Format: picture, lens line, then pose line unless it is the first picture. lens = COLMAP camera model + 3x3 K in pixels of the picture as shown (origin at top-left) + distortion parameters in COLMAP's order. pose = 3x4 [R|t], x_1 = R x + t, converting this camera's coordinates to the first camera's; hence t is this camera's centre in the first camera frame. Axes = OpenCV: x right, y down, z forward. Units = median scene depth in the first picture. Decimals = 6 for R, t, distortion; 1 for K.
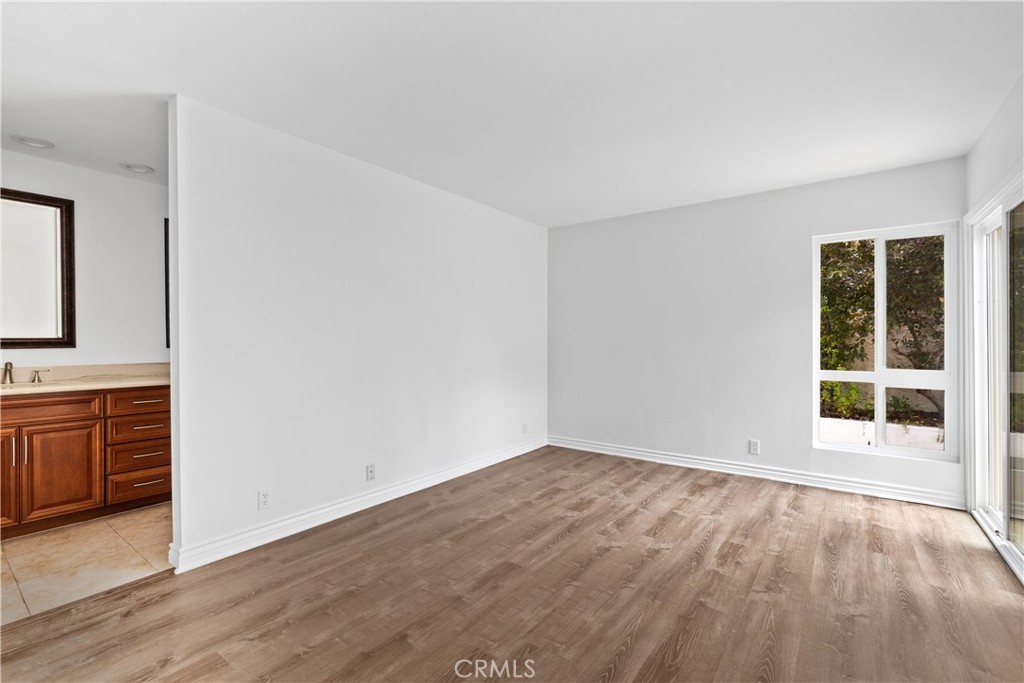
lens RADIAL K [[456.8, 0, 515.1], [0, 456.8, 340.3], [0, 0, 1]] dist [-0.008287, 0.000317]
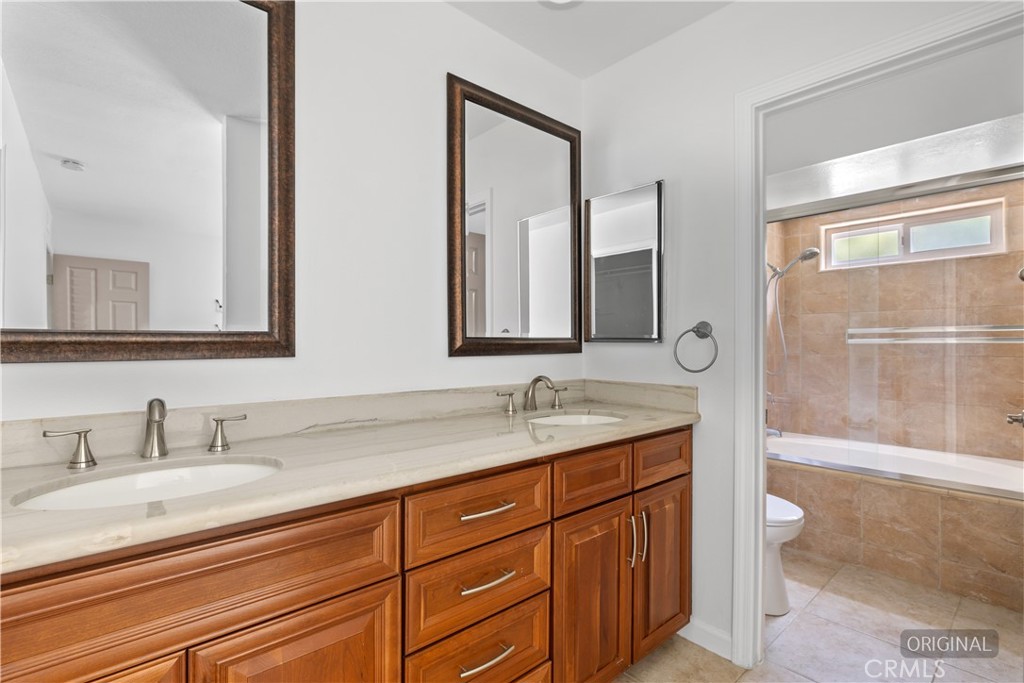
lens RADIAL K [[470.1, 0, 508.1], [0, 470.1, 343.7], [0, 0, 1]] dist [-0.009241, 0.000731]
pose [[0.979714, 0.001457, -0.200394, -0.764209], [-0.002525, 0.999984, -0.005073, 0.006582], [0.200383, 0.005477, 0.979702, 0.684897]]
